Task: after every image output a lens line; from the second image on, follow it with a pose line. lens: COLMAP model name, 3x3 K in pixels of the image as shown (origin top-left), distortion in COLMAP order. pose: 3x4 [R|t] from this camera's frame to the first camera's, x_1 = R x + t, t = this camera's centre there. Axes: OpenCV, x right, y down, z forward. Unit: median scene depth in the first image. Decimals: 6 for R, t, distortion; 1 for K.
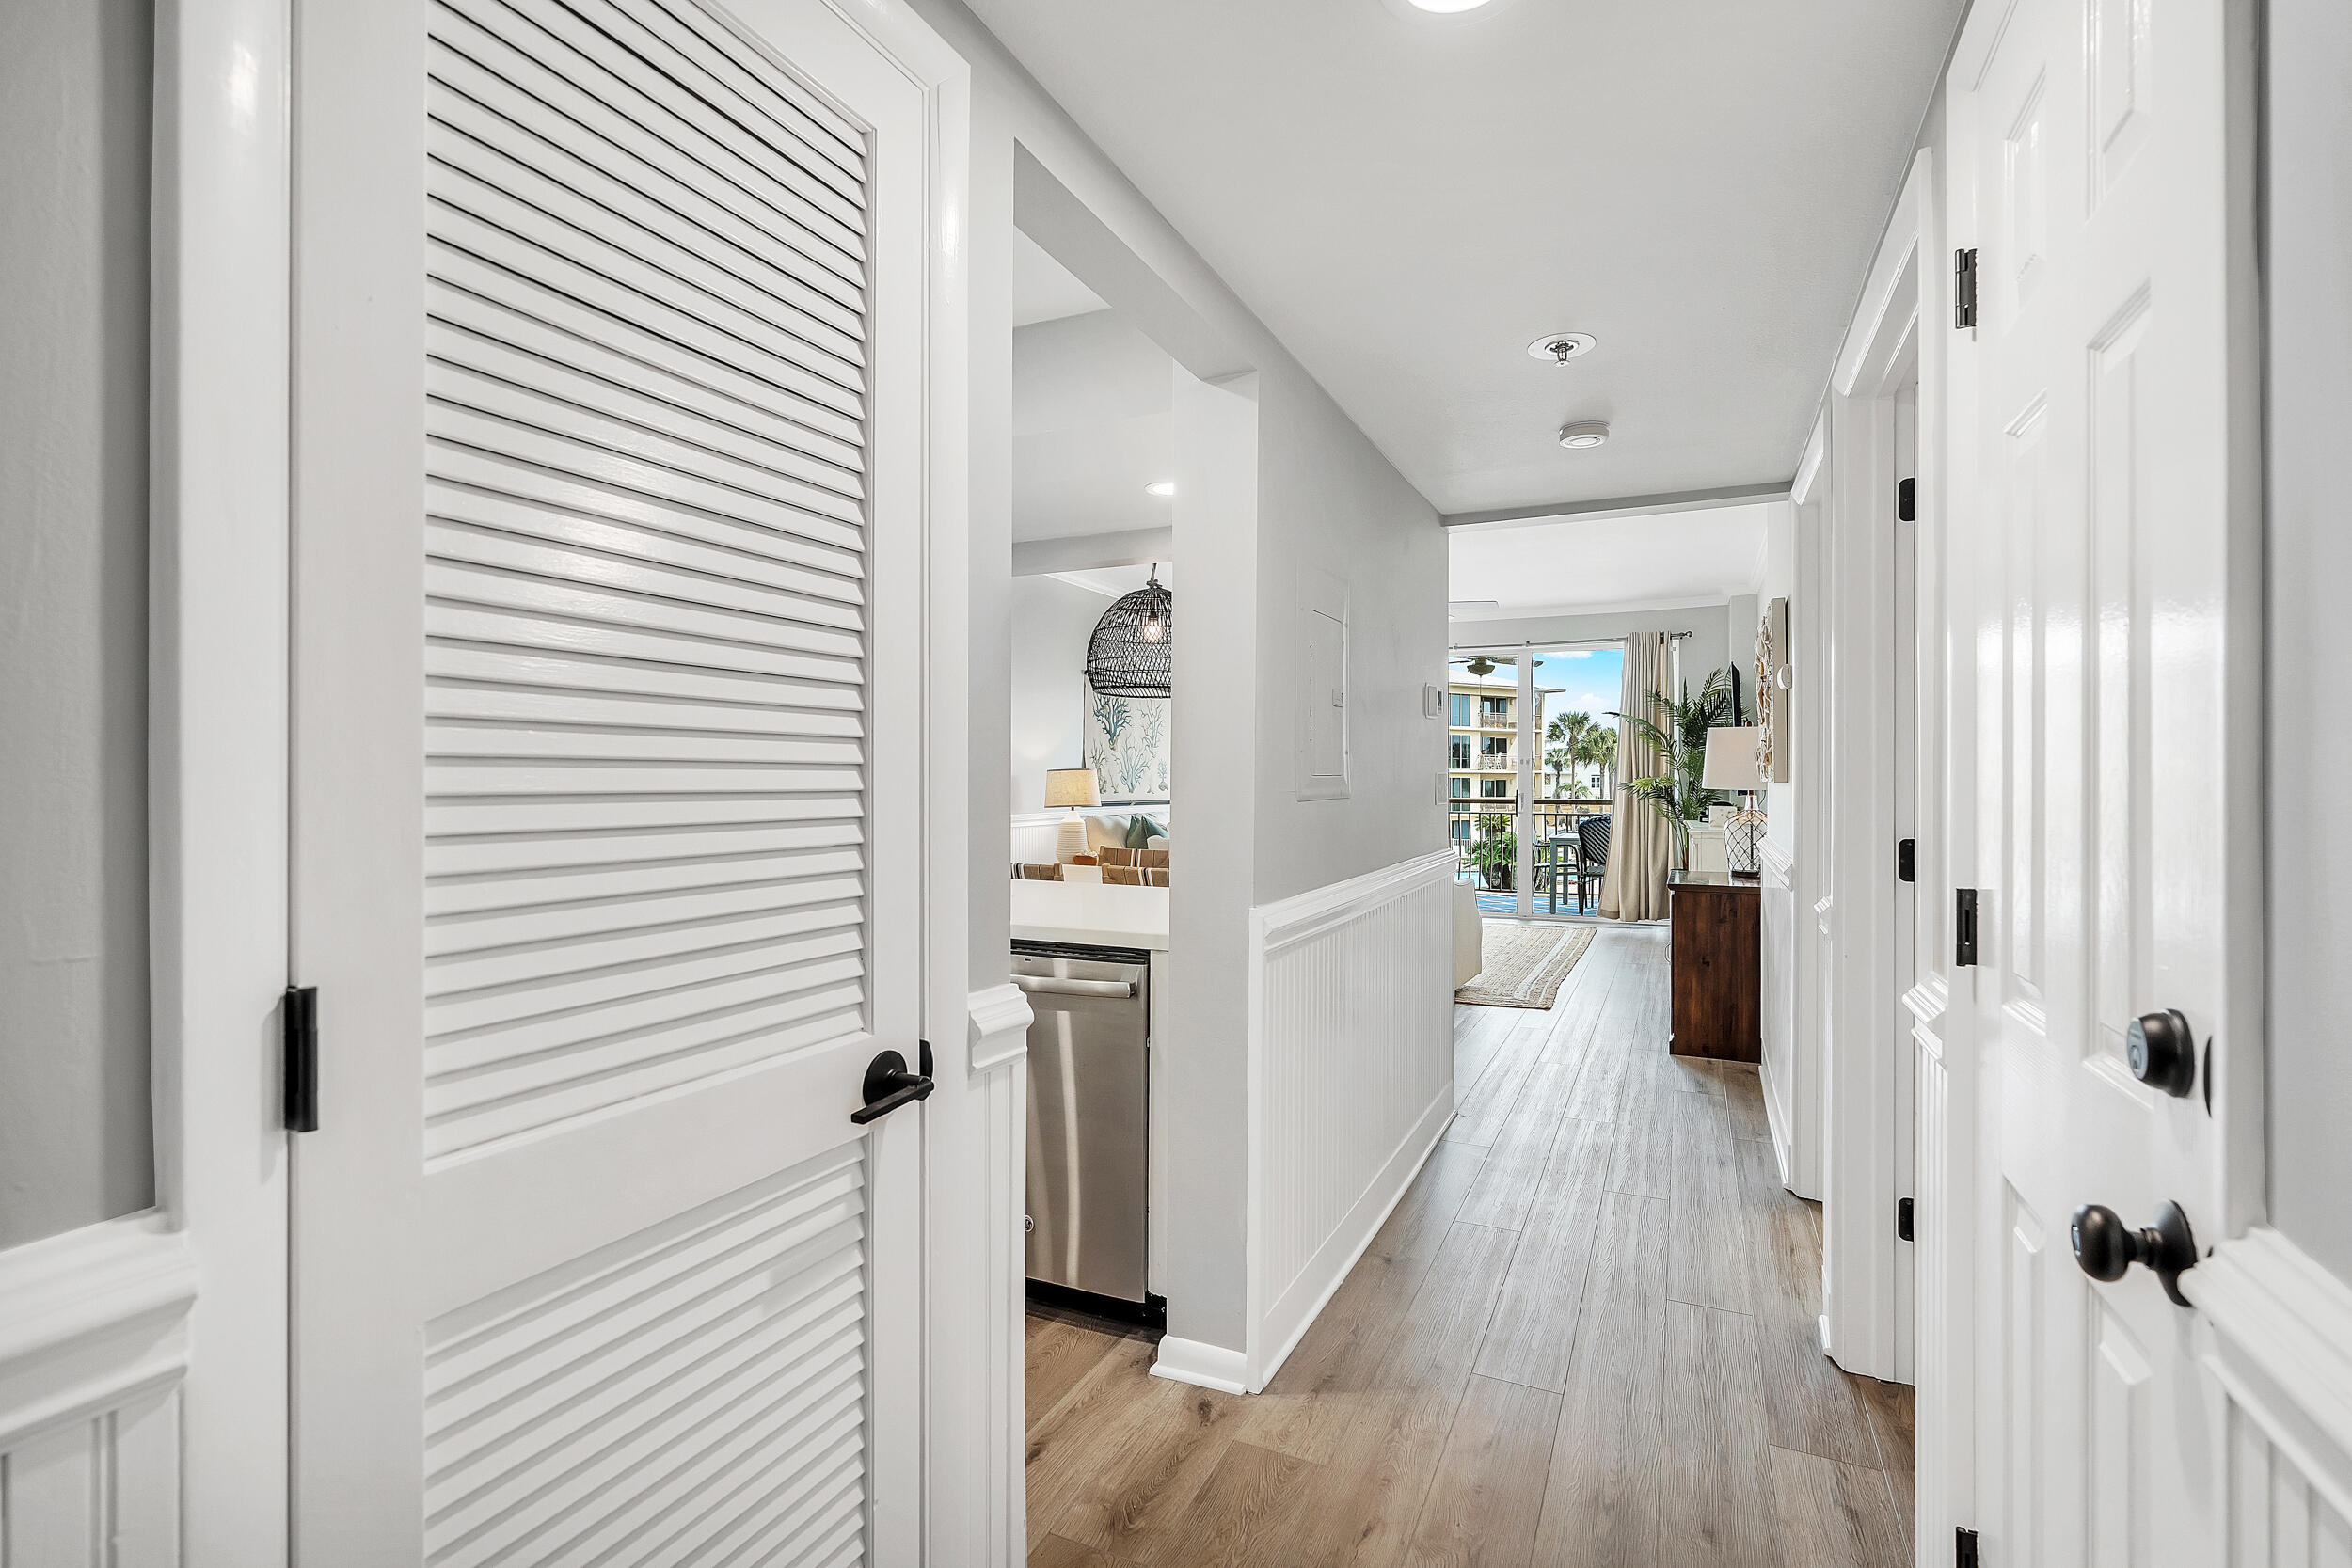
lens RADIAL K [[1058.6, 0, 1187.8], [0, 1058.6, 787.4], [0, 0, 1]] dist [-0.009933, 0.001940]
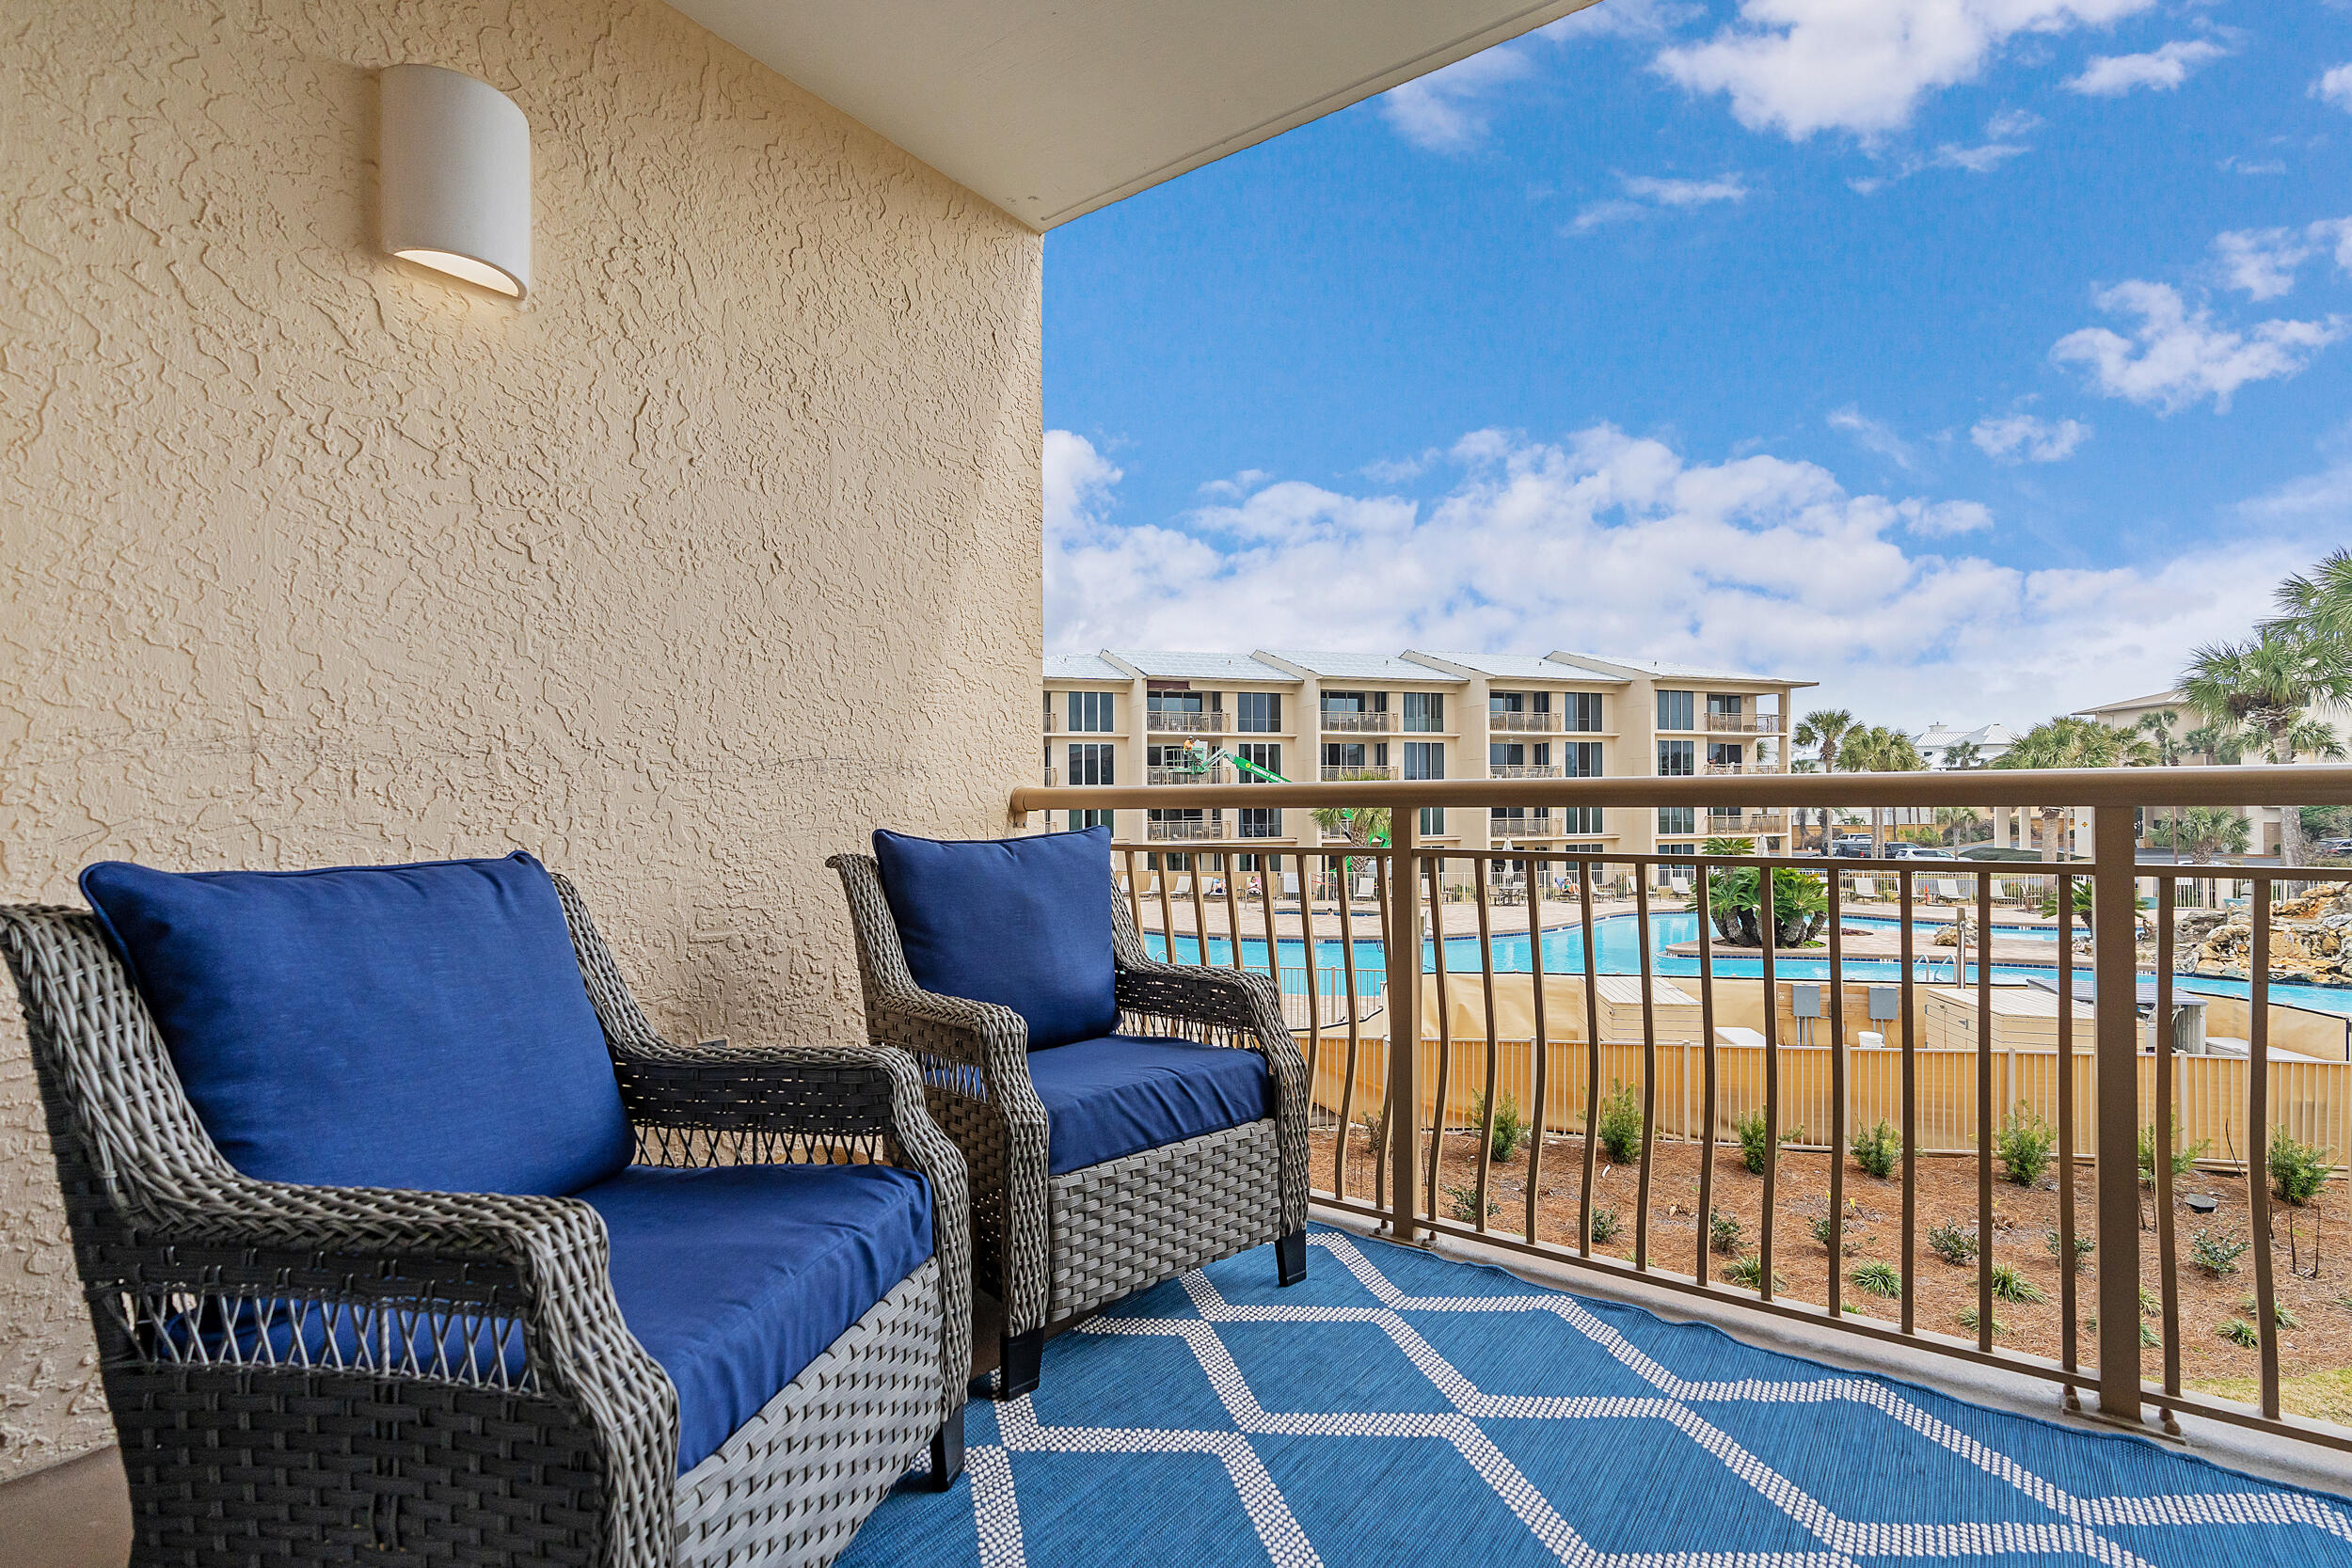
lens RADIAL K [[1073.5, 0, 1195.1], [0, 1073.5, 790.9], [0, 0, 1]] dist [-0.002708, -0.000680]
pose [[0.984762, -0.010954, -0.173559, 0.293907], [0.007868, 0.999799, -0.018463, 0.021833], [0.173727, 0.016816, 0.984650, 1.112494]]
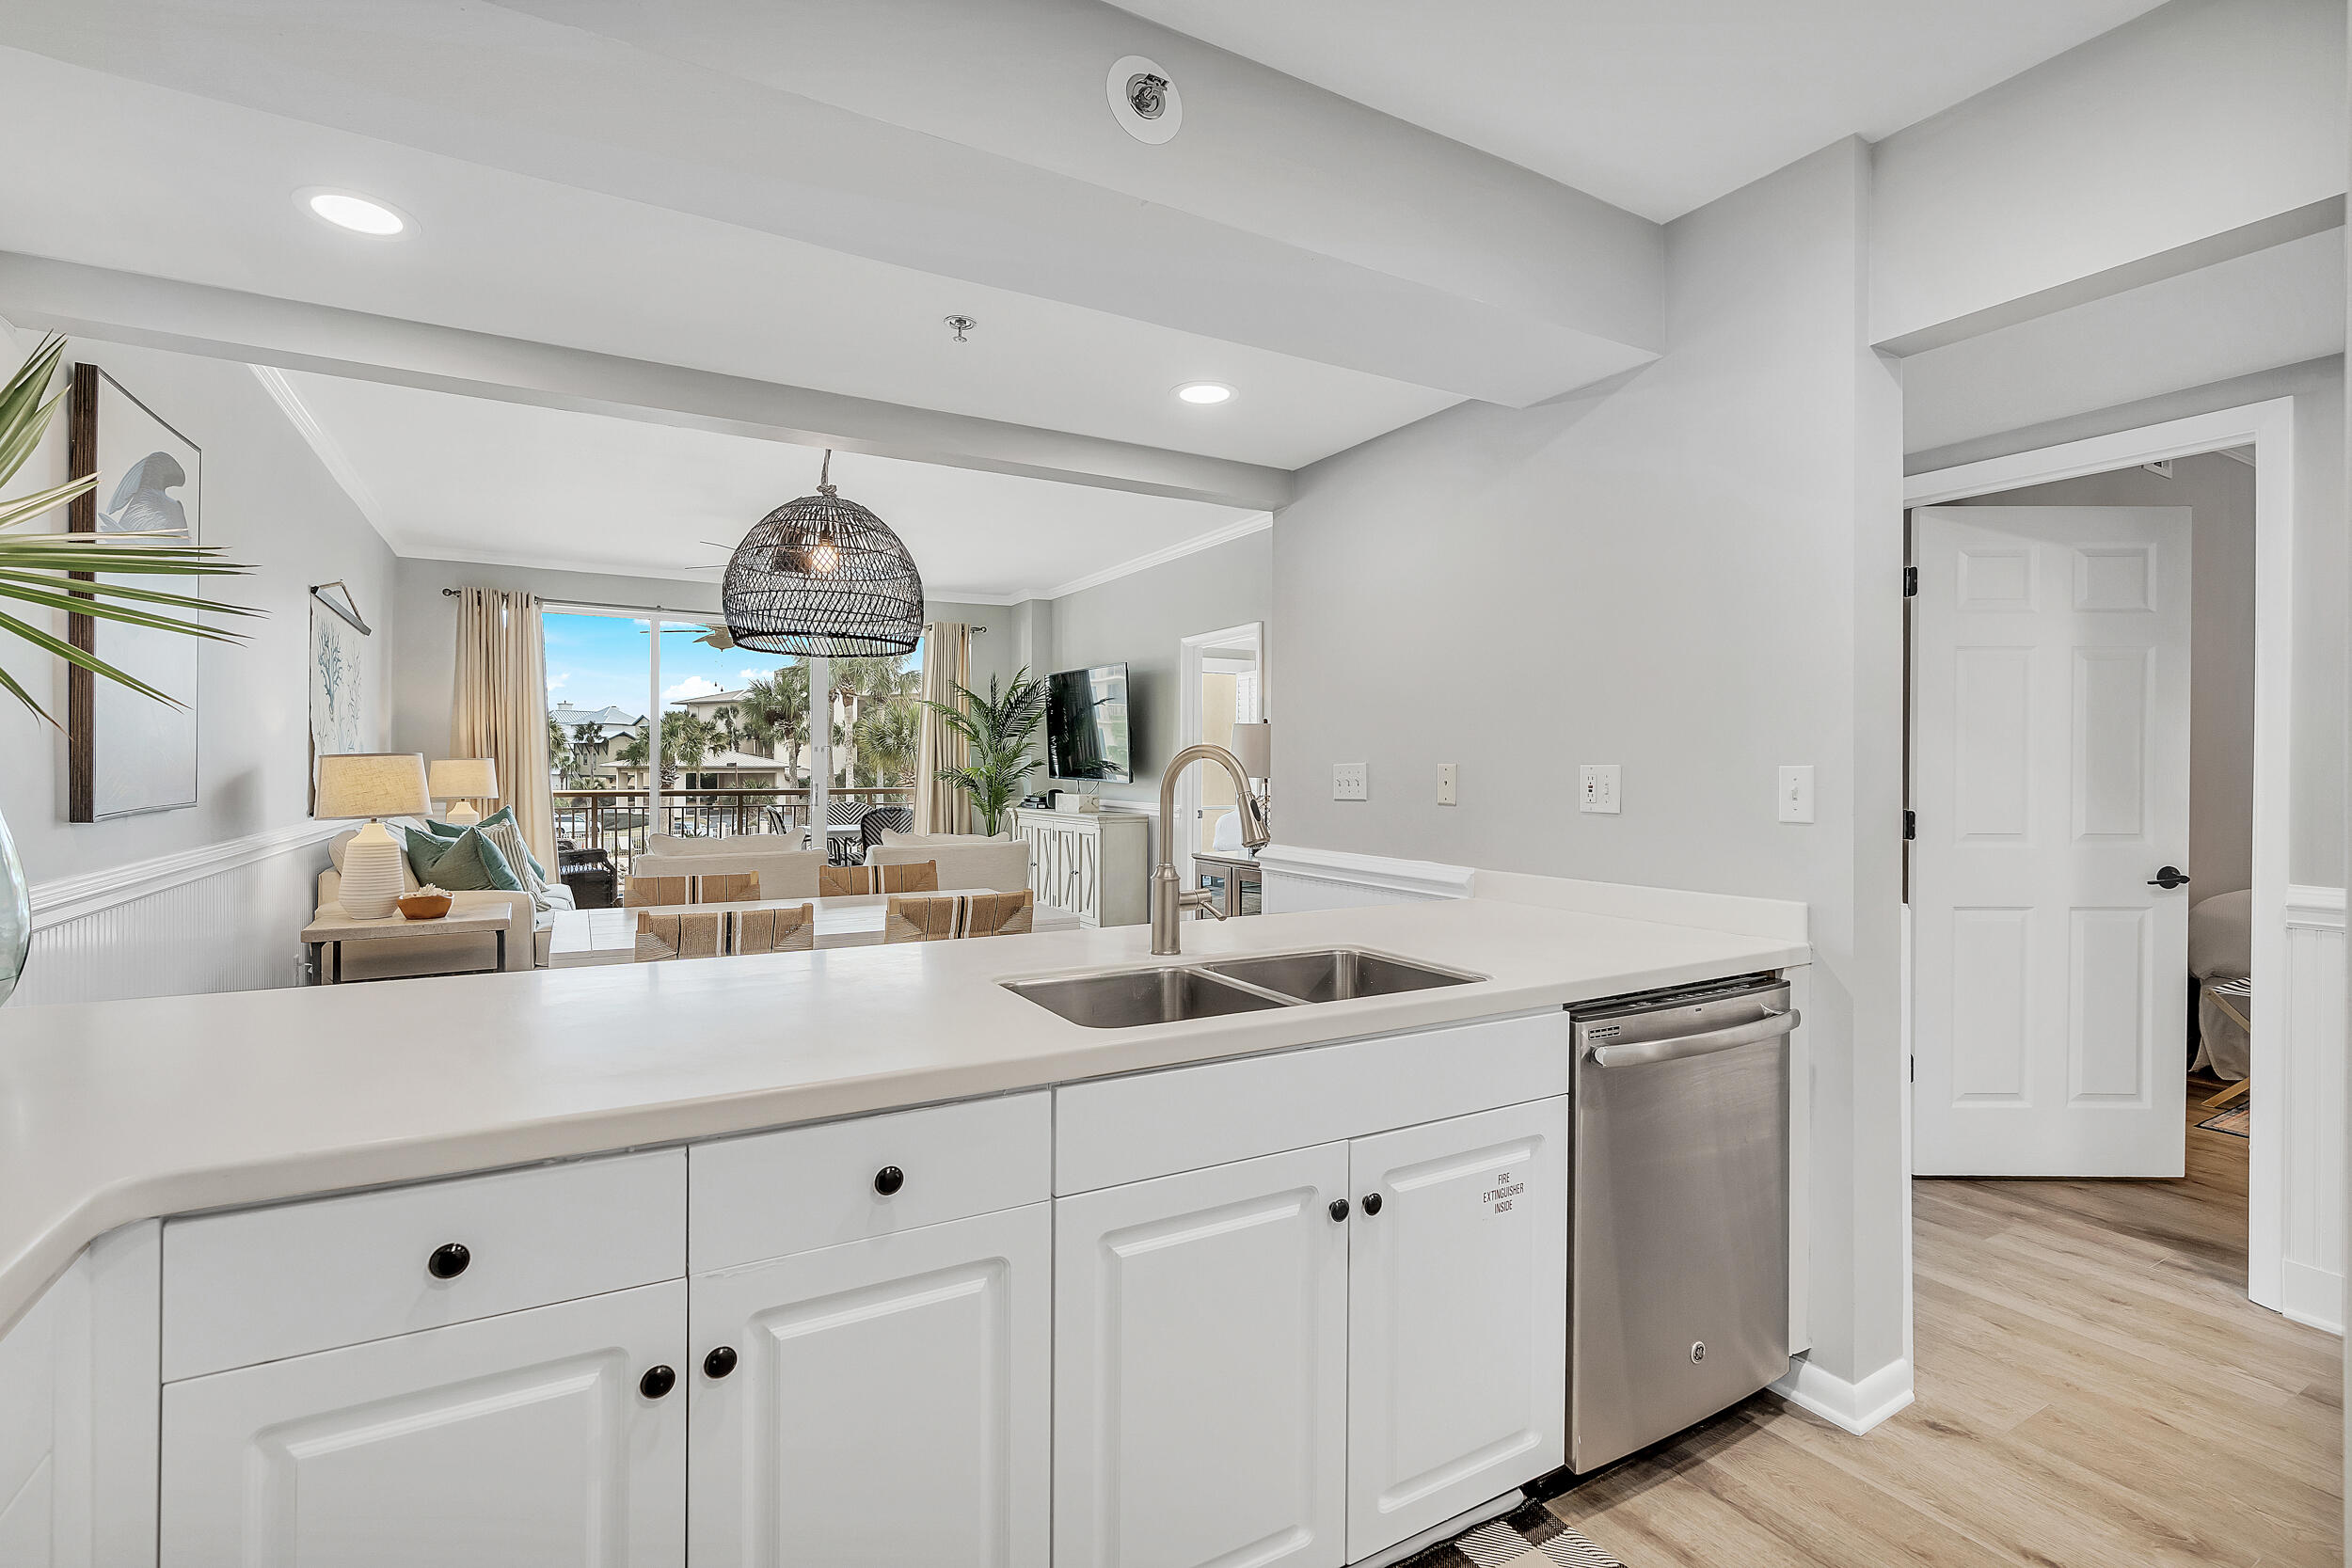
lens RADIAL K [[1058.6, 0, 1168.7], [0, 1058.6, 778.0], [0, 0, 1]] dist [-0.009933, 0.001940]
pose [[0.577310, -0.009145, 0.816474, -0.275545], [0.006557, 0.999957, 0.006563, -0.003554], [-0.816498, 0.001565, 0.577346, 0.240859]]
